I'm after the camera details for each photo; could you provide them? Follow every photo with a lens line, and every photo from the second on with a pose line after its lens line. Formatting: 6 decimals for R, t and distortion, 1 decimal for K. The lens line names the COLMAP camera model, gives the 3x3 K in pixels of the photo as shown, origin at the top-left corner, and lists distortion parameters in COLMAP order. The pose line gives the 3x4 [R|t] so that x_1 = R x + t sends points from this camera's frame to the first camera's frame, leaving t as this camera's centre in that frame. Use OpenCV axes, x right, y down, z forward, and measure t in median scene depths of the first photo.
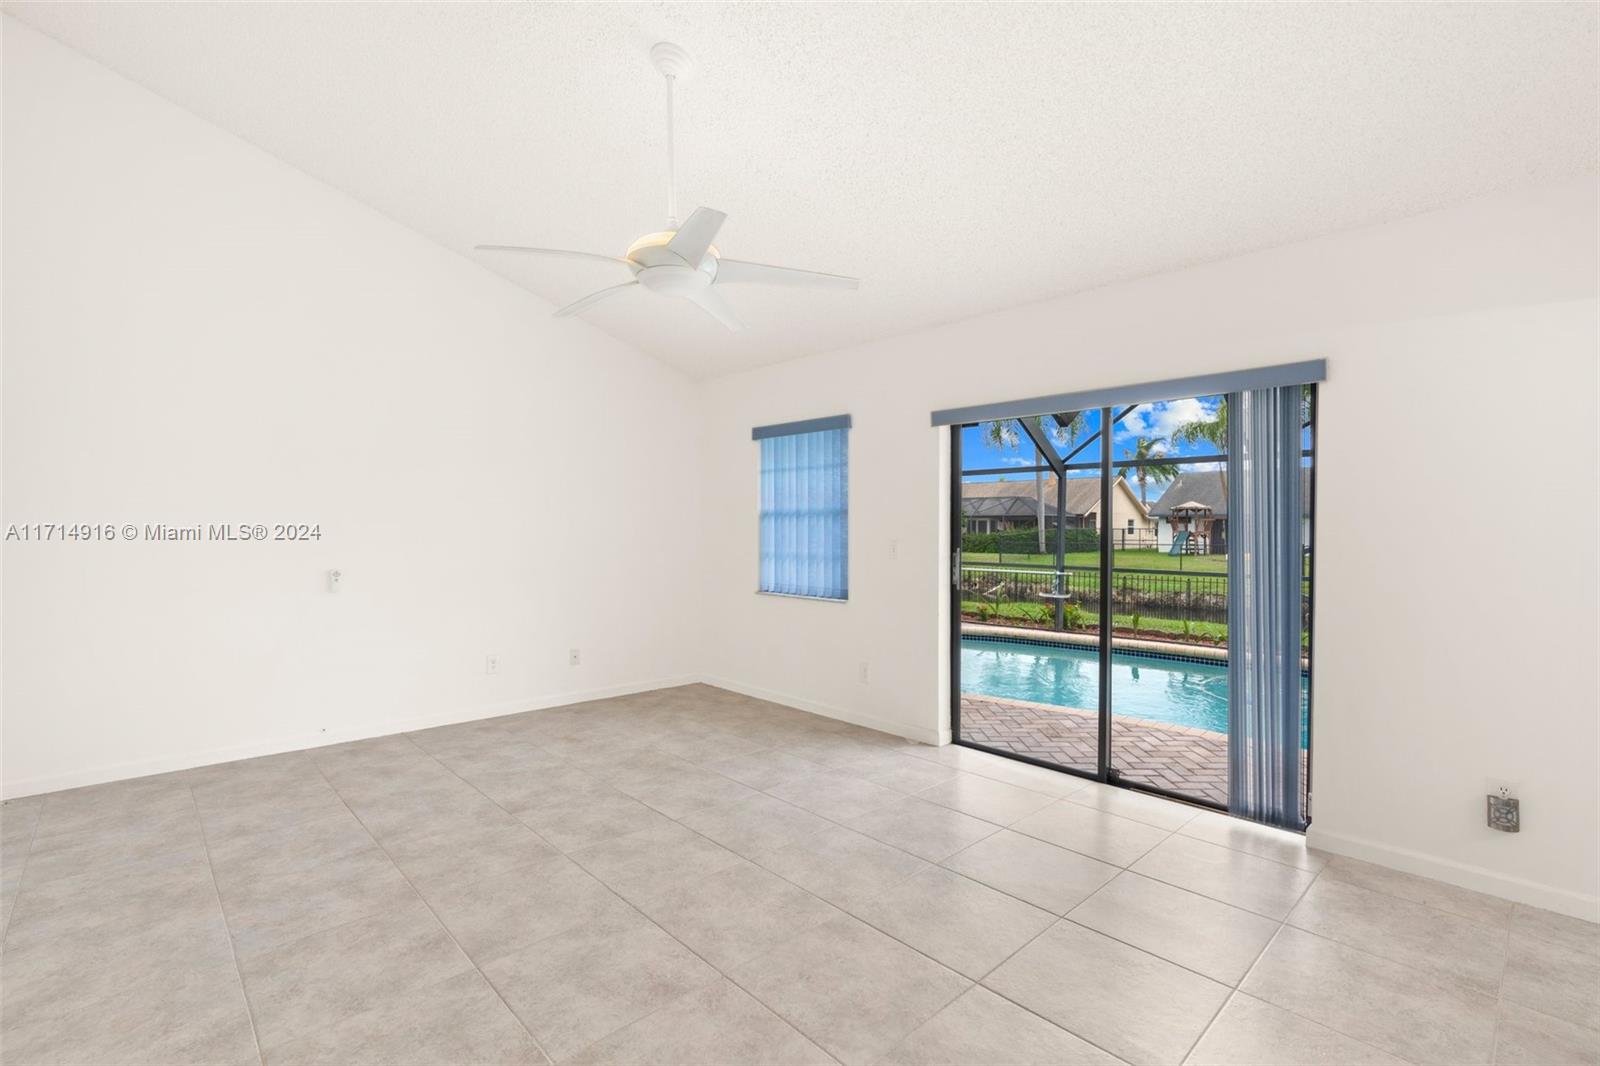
lens RADIAL K [[720.1, 0, 786.9], [0, 720.1, 529.8], [0, 0, 1]] dist [-0.007773, 0.001016]
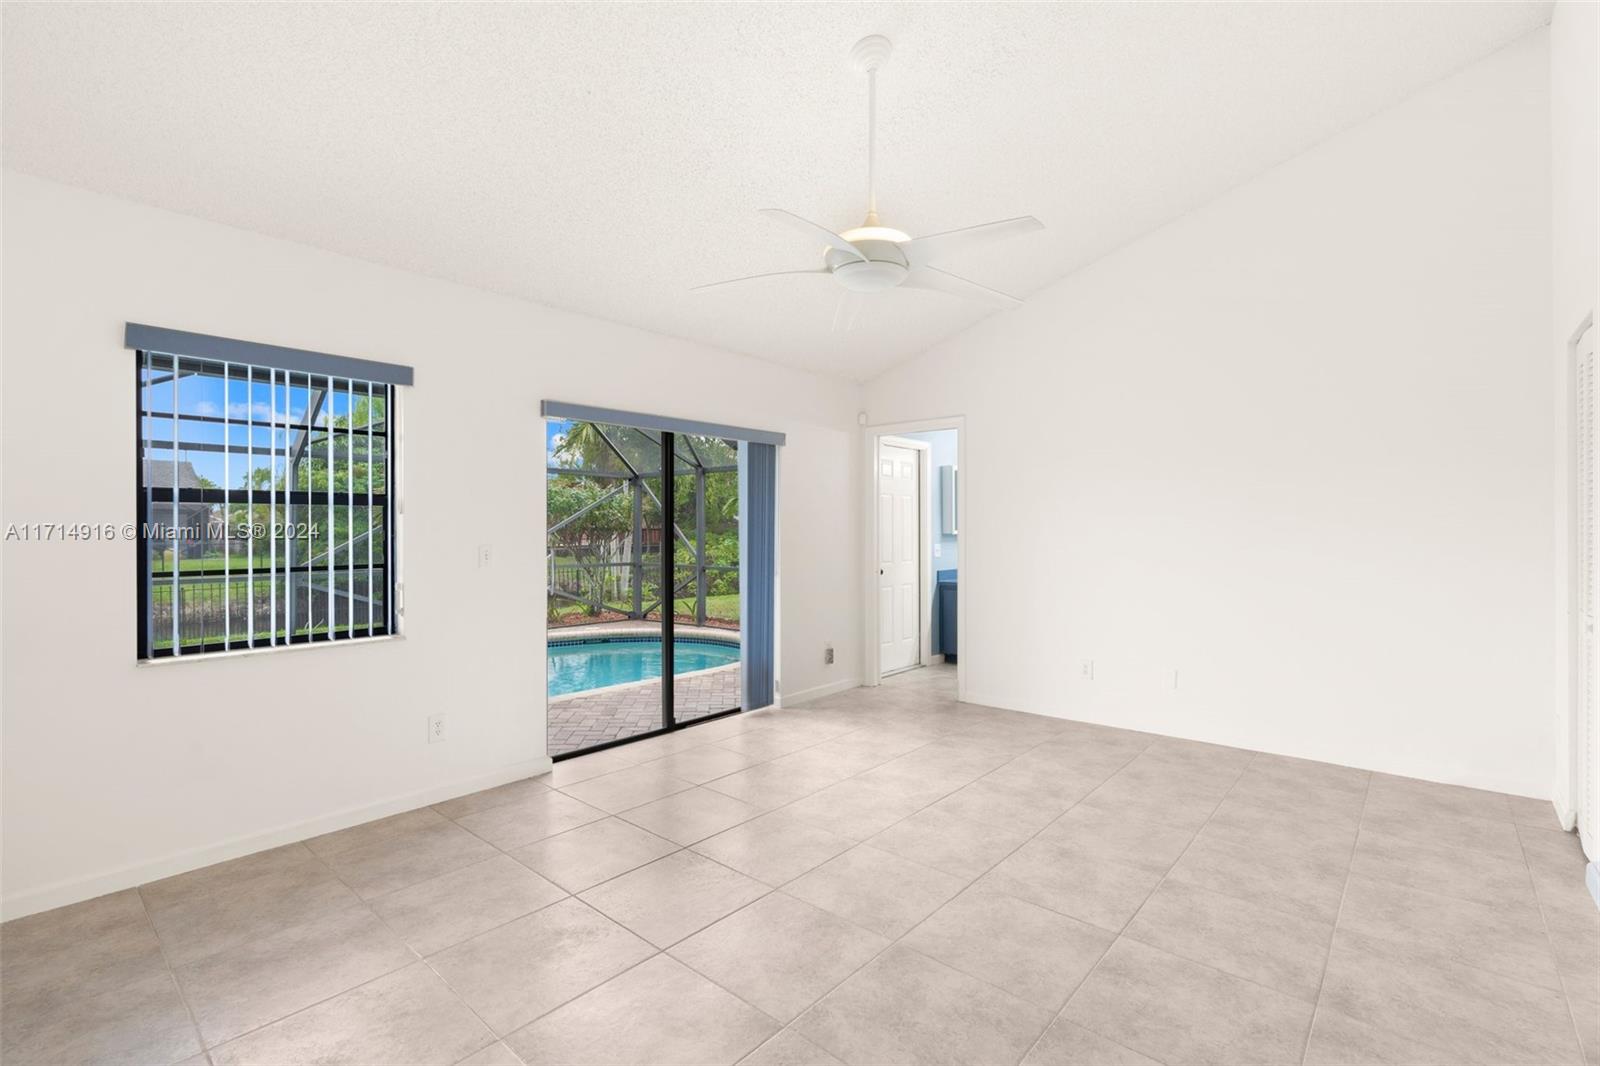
lens RADIAL K [[720.1, 0, 803.1], [0, 720.1, 527.8], [0, 0, 1]] dist [-0.007773, 0.001016]
pose [[-0.105287, -0.002984, 0.994437, -1.040352], [0.002301, 0.999992, 0.003244, -0.009507], [-0.994439, 0.002630, -0.105280, 1.130354]]
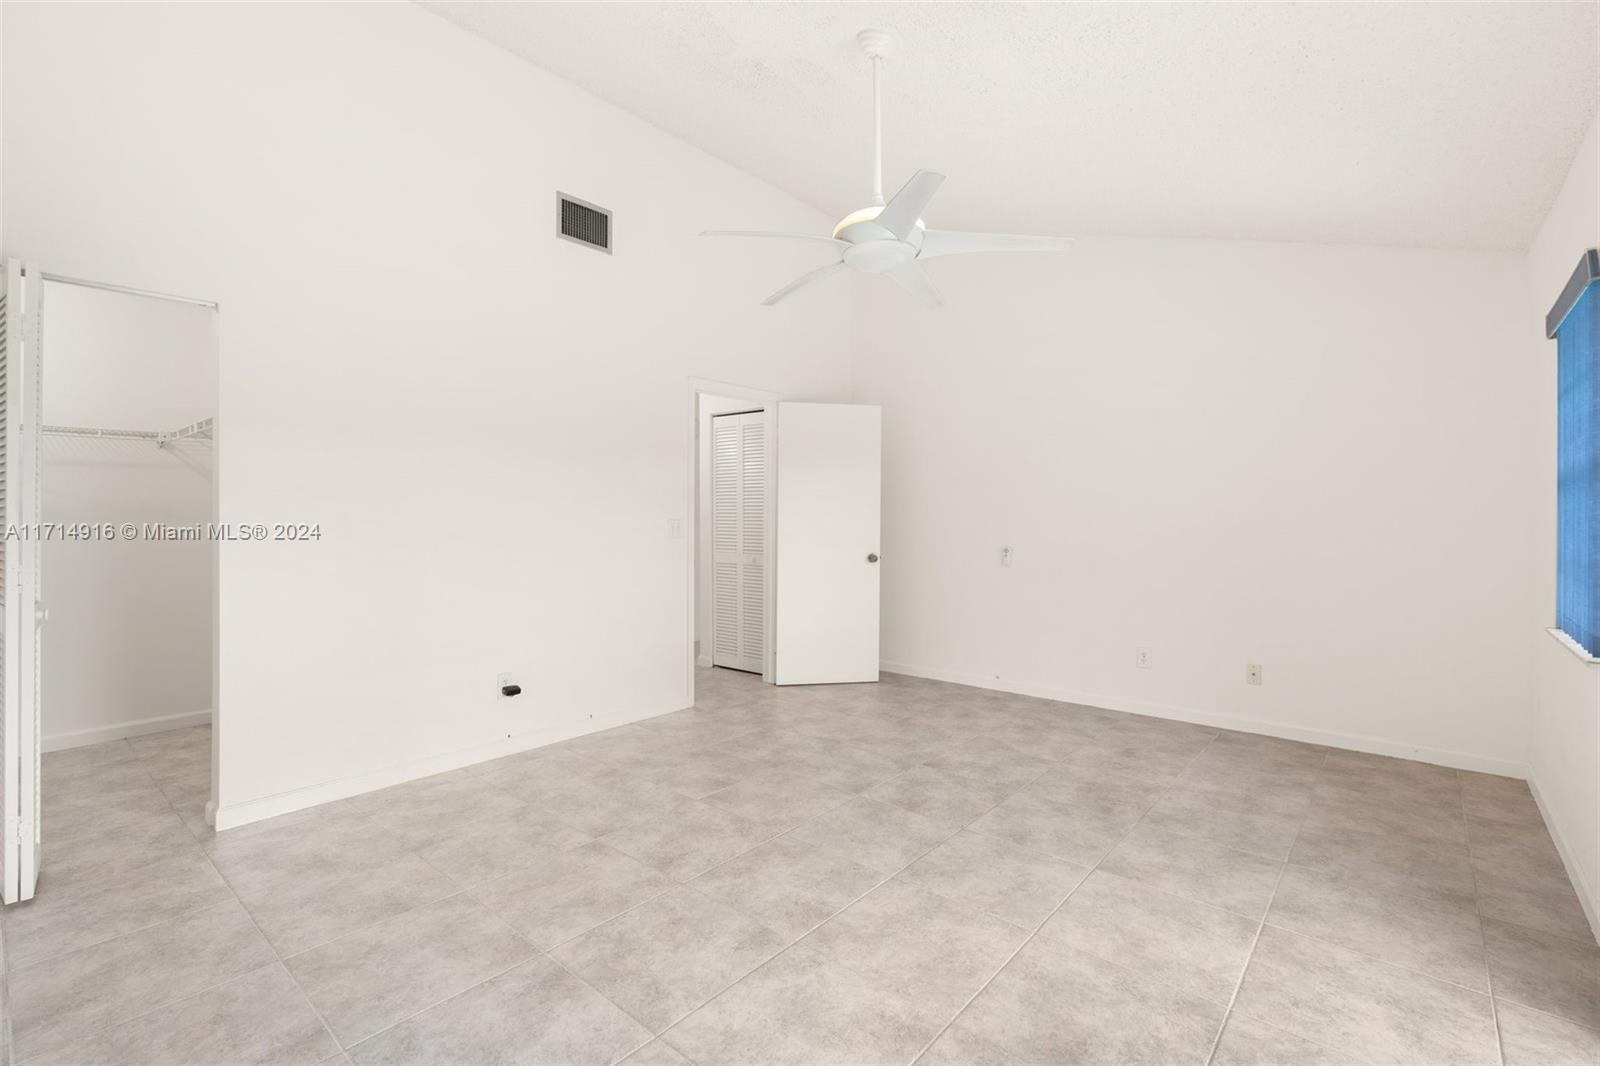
lens RADIAL K [[720.1, 0, 792.5], [0, 720.1, 526.3], [0, 0, 1]] dist [-0.007773, 0.001016]
pose [[0.105218, 0.006323, -0.994429, 0.771212], [-0.001426, 0.999980, 0.006207, 0.018129], [0.994448, 0.000765, 0.105225, 0.739192]]
